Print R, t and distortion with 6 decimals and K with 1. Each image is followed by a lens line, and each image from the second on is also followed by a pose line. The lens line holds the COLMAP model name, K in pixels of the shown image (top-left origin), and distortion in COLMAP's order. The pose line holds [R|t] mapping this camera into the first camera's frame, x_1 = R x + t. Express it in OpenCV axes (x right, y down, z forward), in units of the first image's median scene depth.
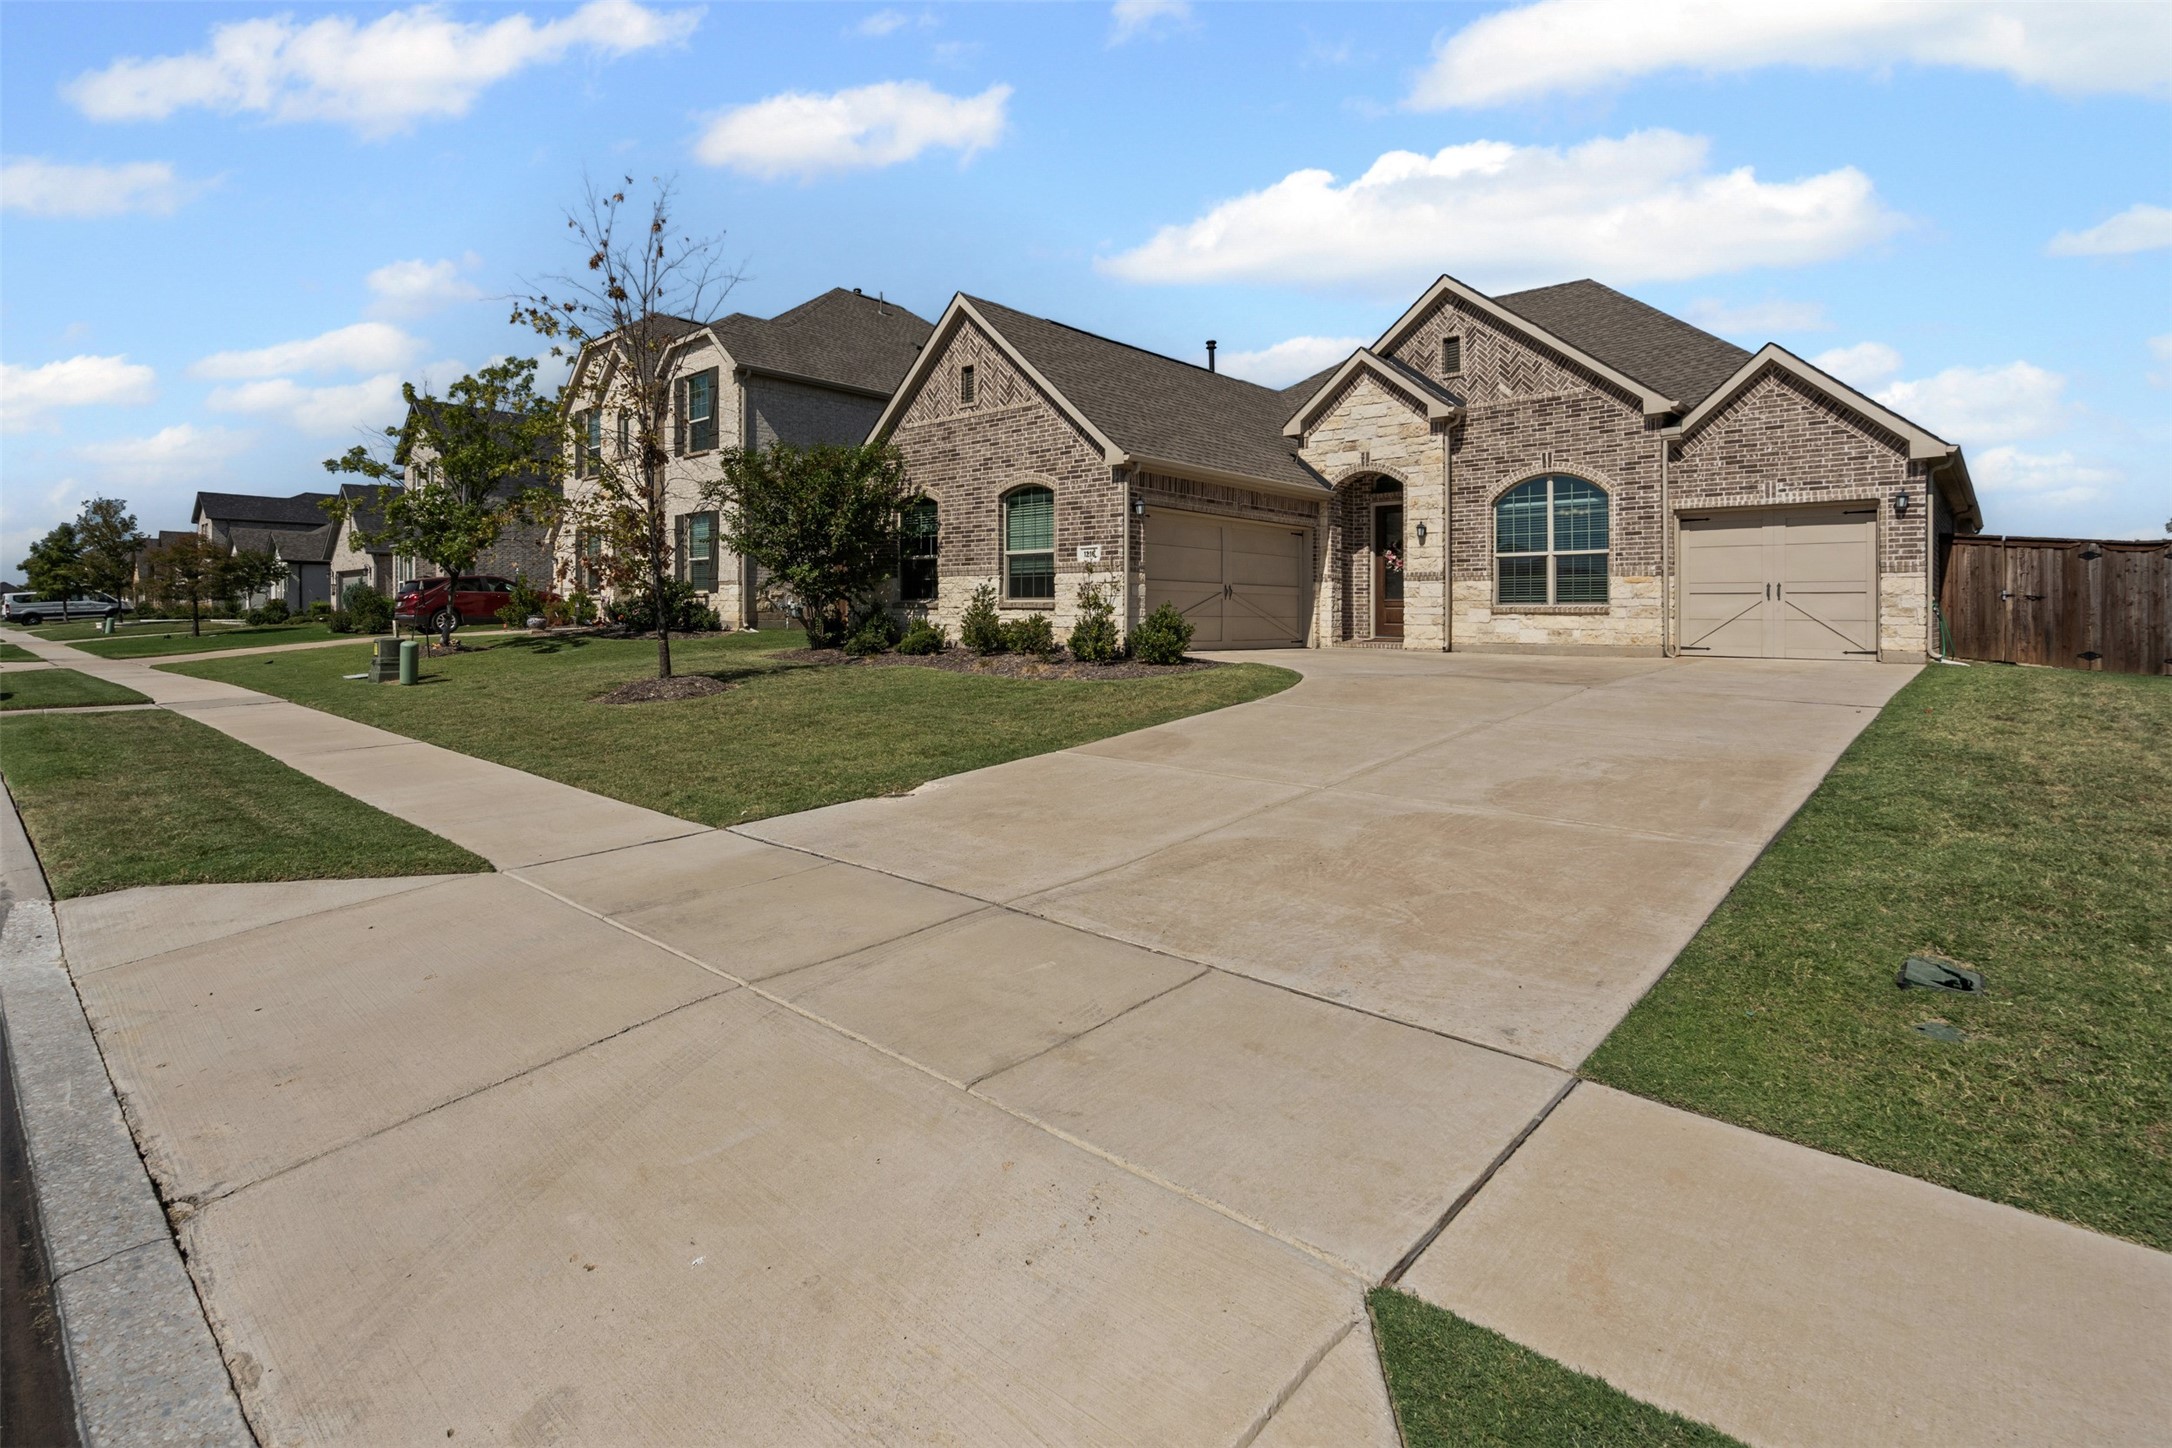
lens RADIAL K [[1008.4, 0, 1101.1], [0, 1008.4, 706.0], [0, 0, 1]] dist [-0.000861, -0.000282]
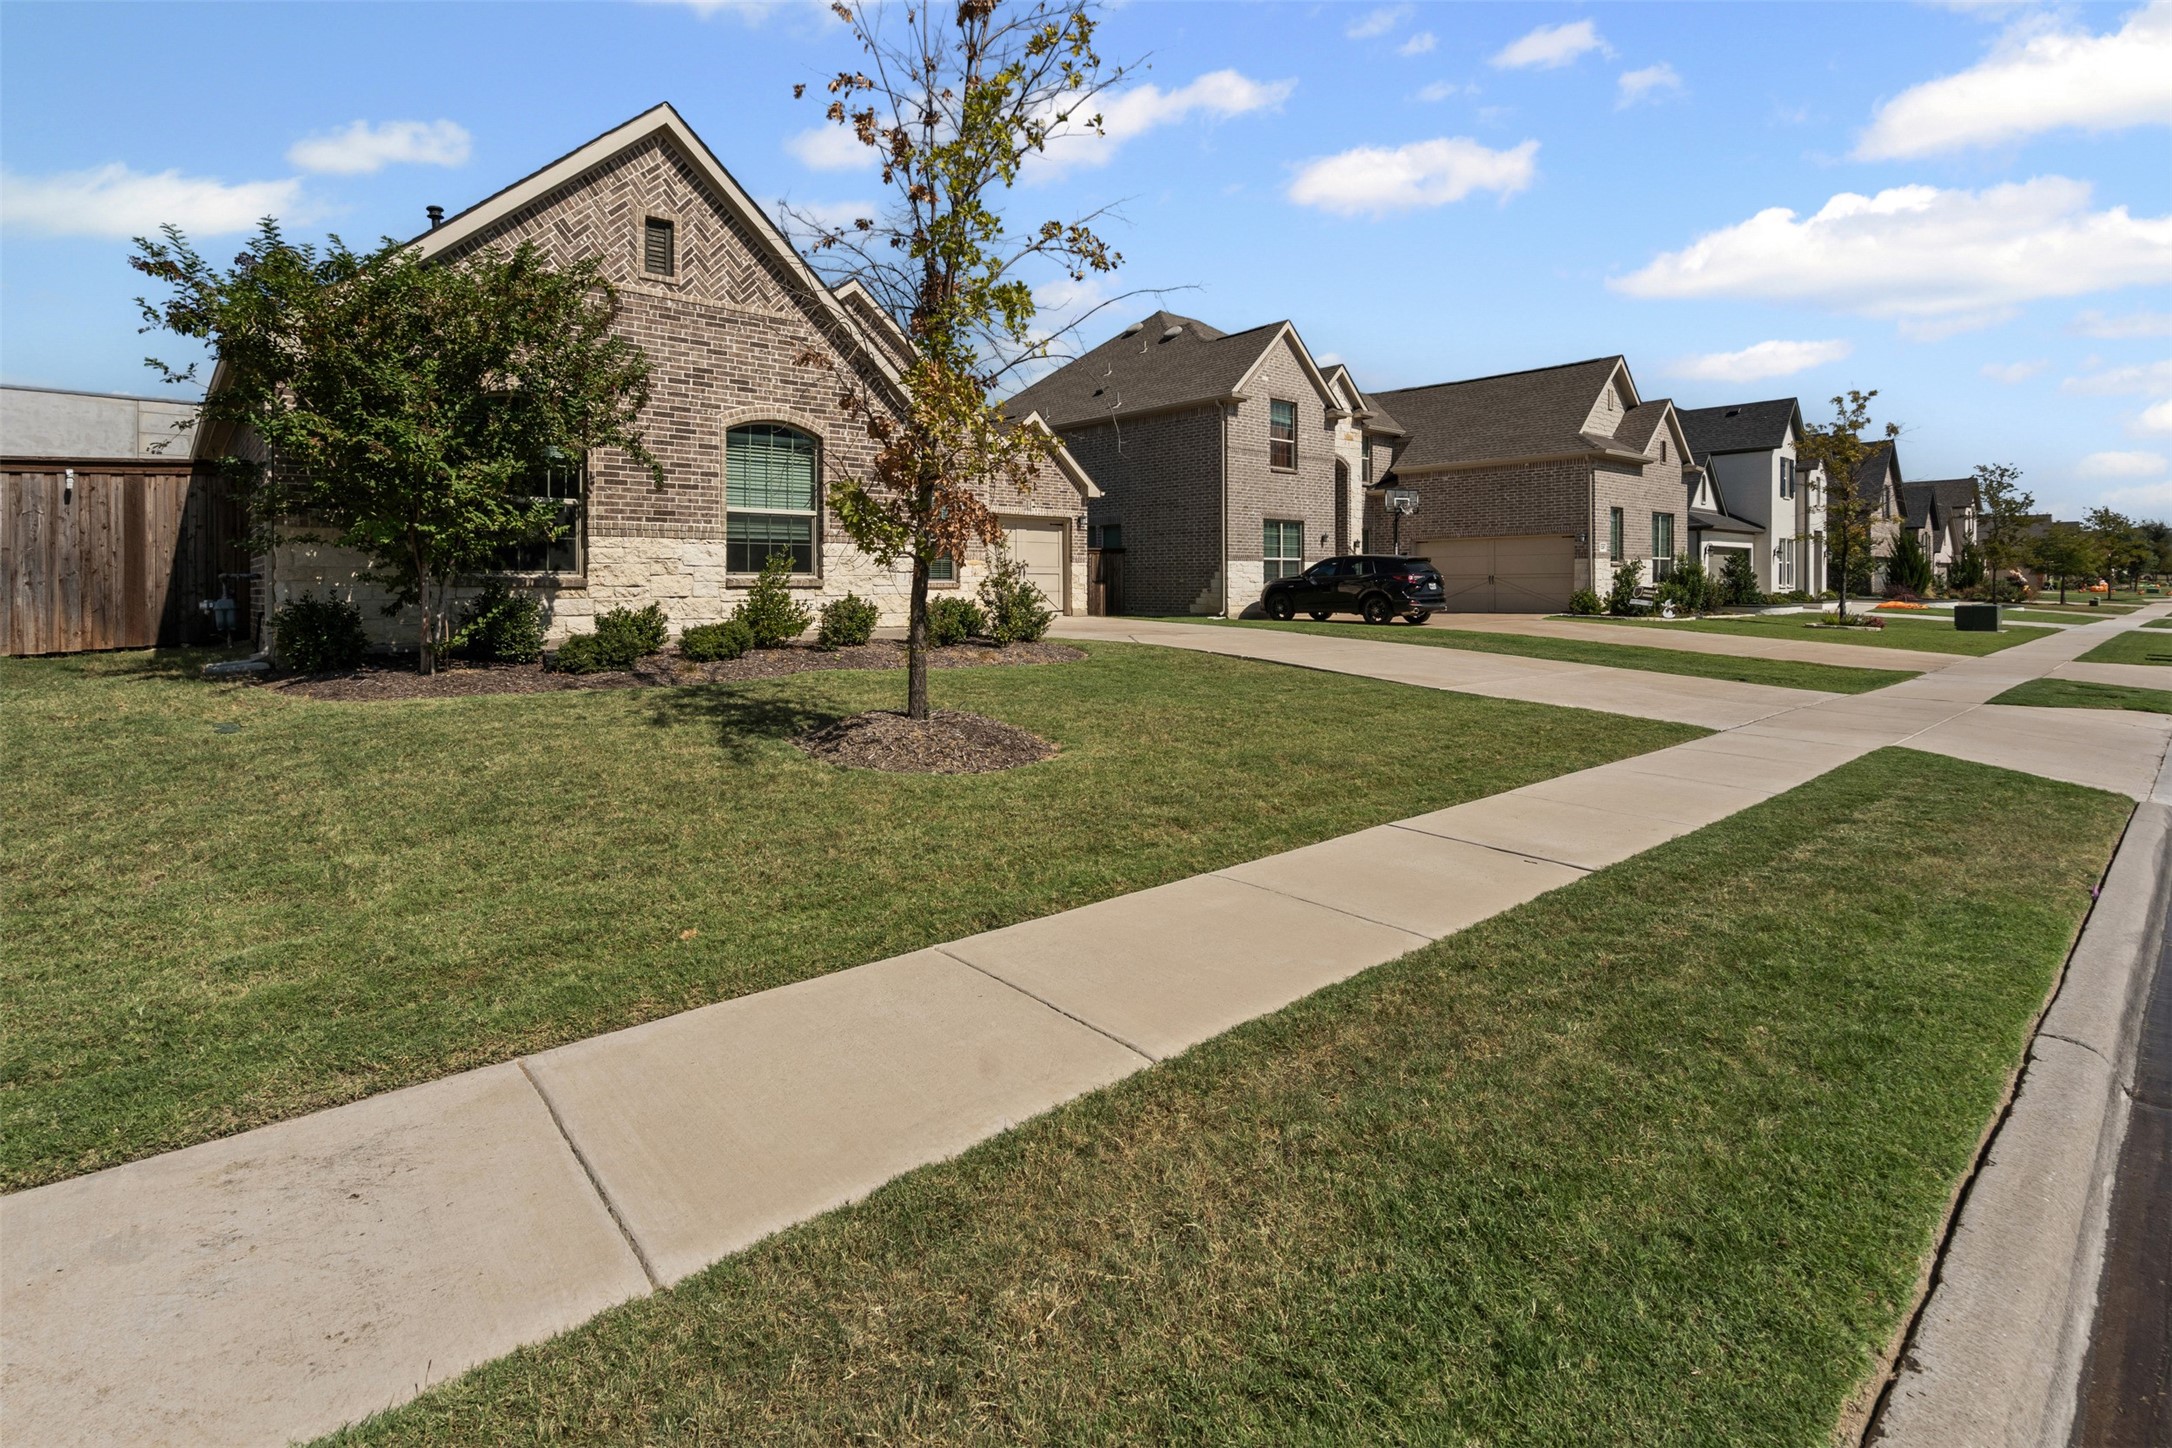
lens RADIAL K [[1008.4, 0, 1101.1], [0, 1008.4, 706.0], [0, 0, 1]] dist [-0.000861, -0.000282]
pose [[0.130592, -0.121322, 0.983985, -0.791766], [0.094152, 0.989517, 0.109508, -0.067500], [-0.986955, 0.078344, 0.140646, 0.655799]]
